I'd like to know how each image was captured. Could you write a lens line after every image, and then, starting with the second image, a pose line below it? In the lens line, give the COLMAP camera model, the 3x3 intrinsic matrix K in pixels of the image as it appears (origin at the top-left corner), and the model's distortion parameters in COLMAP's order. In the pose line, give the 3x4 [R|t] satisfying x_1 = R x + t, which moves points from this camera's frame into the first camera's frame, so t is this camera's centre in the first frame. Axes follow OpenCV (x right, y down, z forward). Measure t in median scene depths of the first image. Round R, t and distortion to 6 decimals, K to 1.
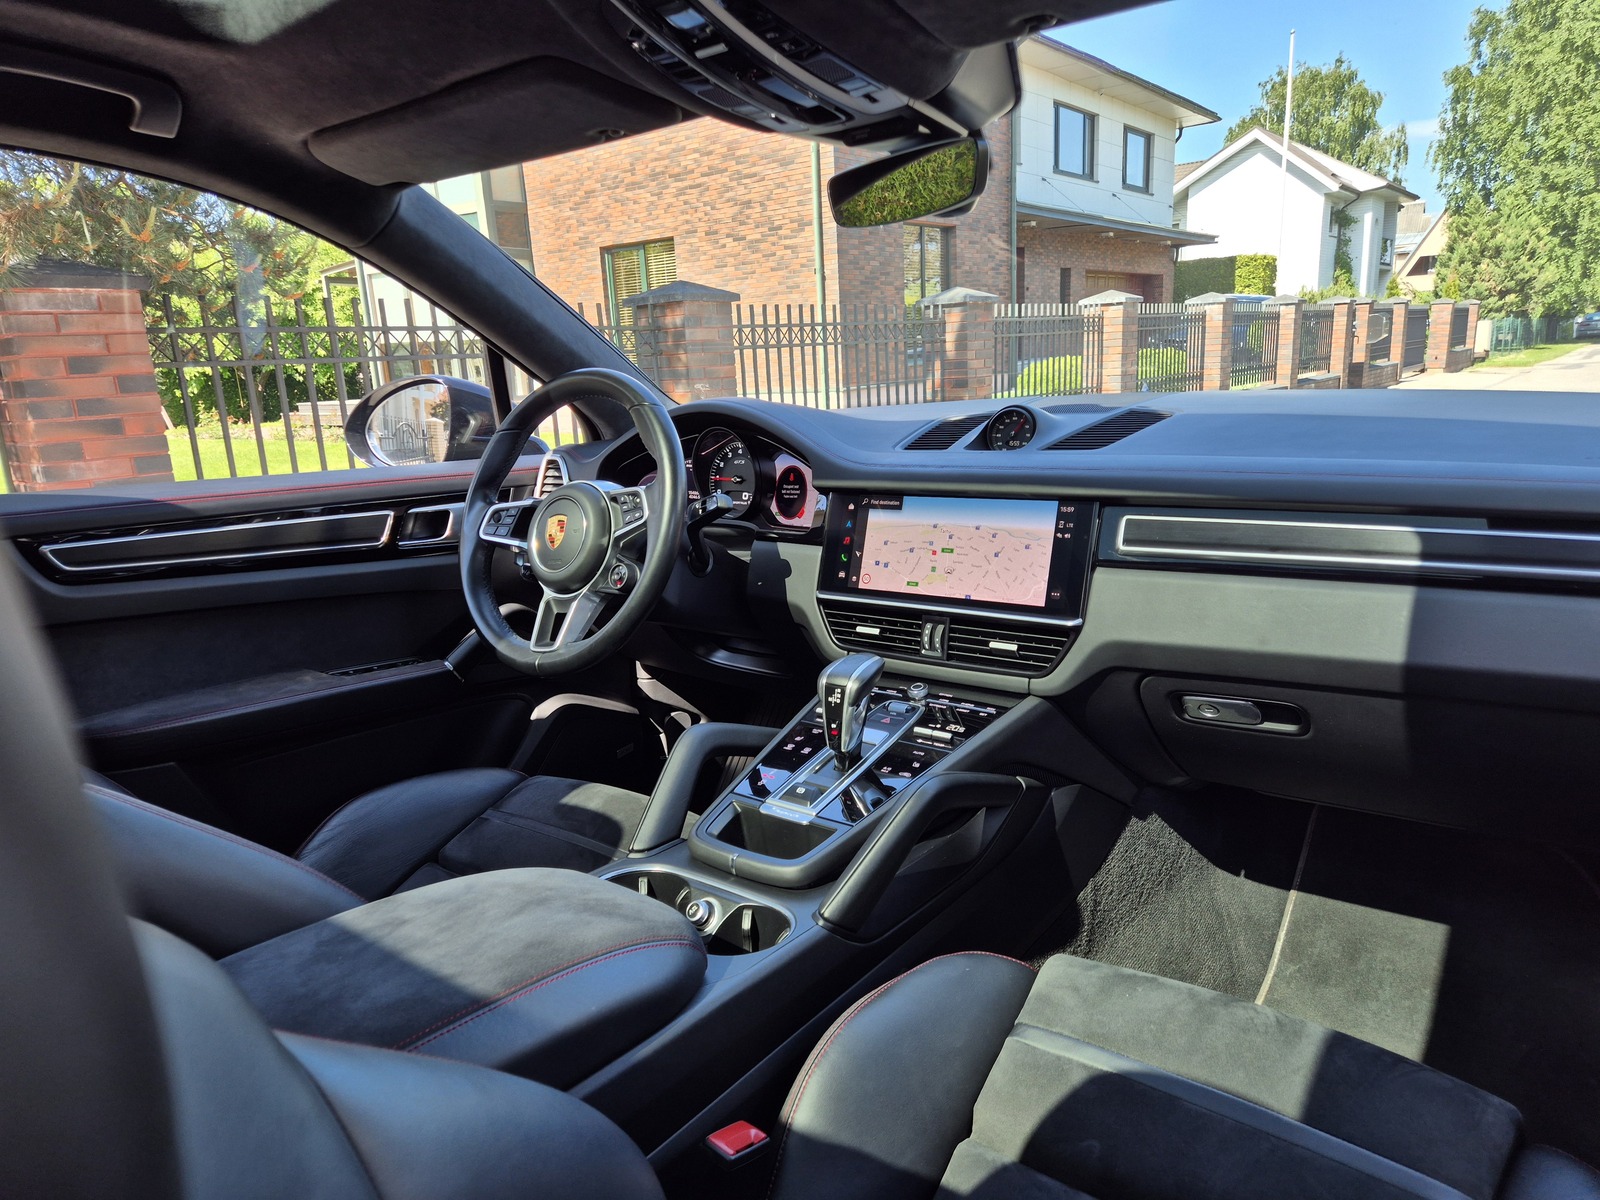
lens RADIAL K [[1080.7, 0, 803.5], [0, 1080.7, 599.6], [0, 0, 1]] dist [0.042398, 0.003247]
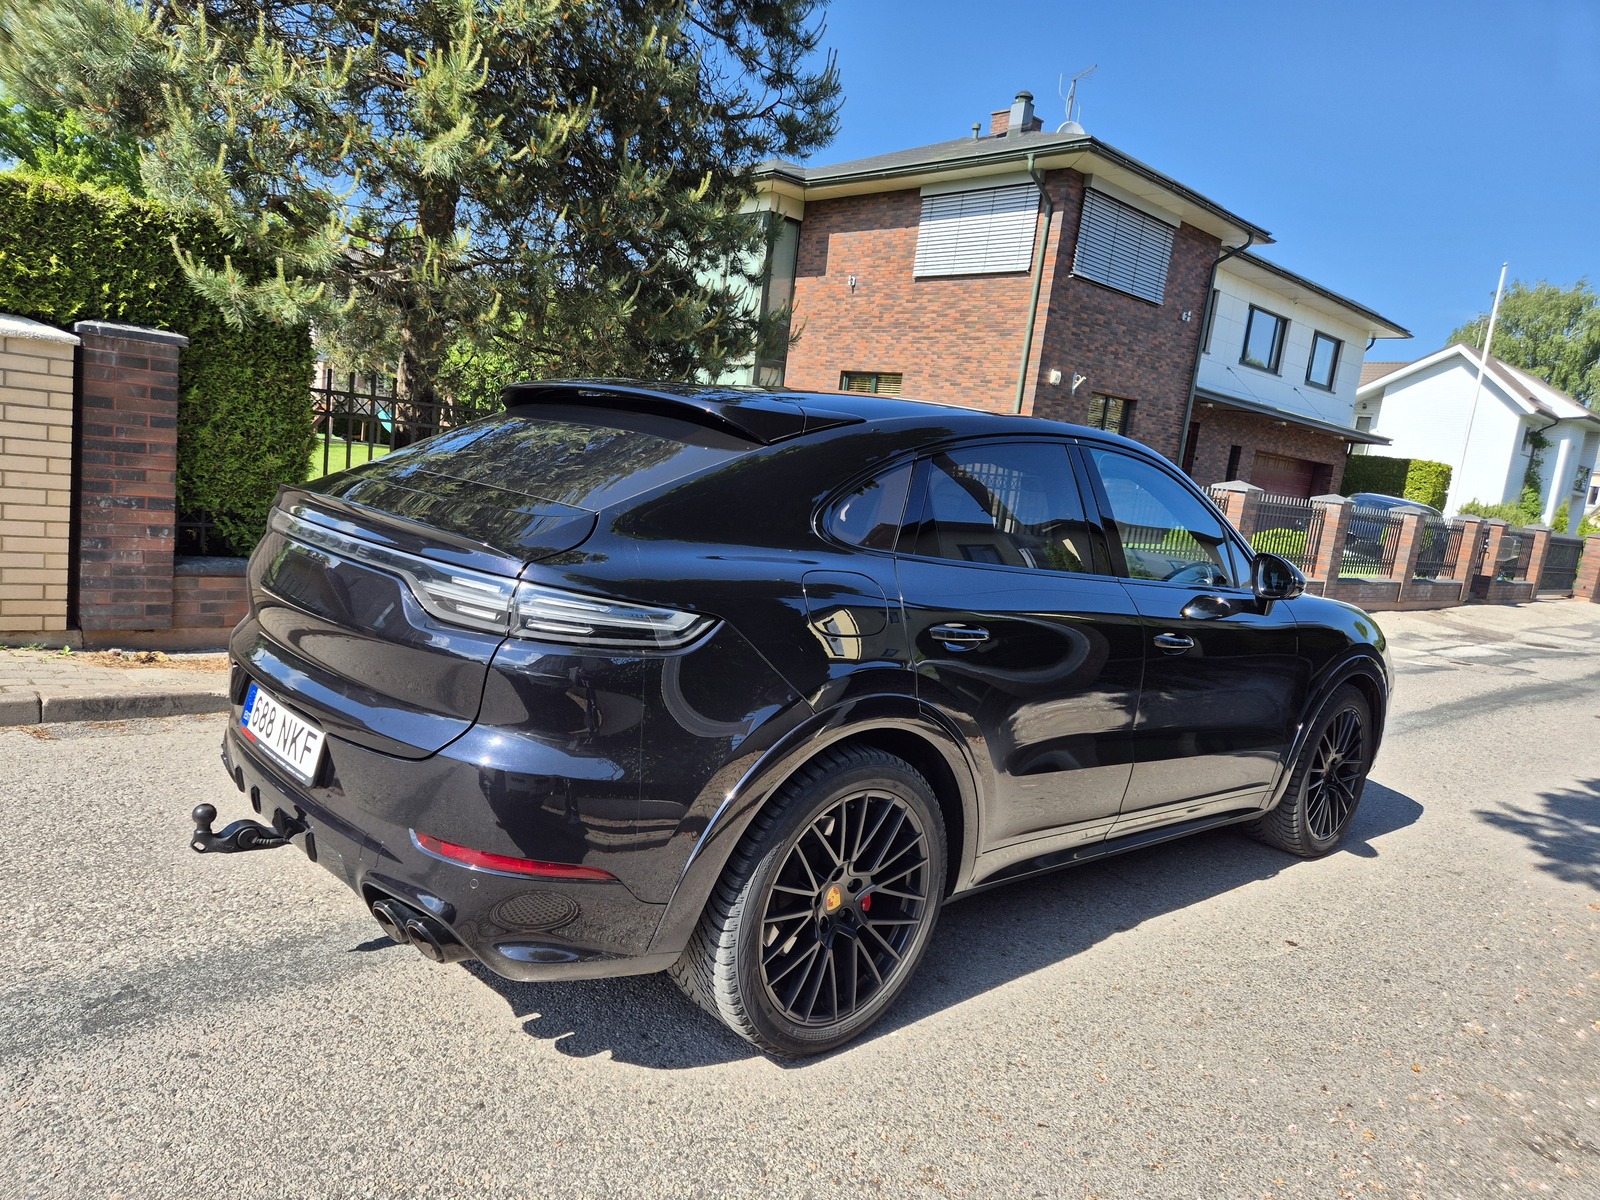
lens RADIAL K [[1080.7, 0, 798.3], [0, 1080.7, 602.6], [0, 0, 1]] dist [0.042398, 0.003247]
pose [[0.971288, 0.189043, -0.144439, -0.006187], [-0.201011, 0.976850, -0.073201, 0.031604], [0.127257, 0.100133, 0.986802, -0.182762]]
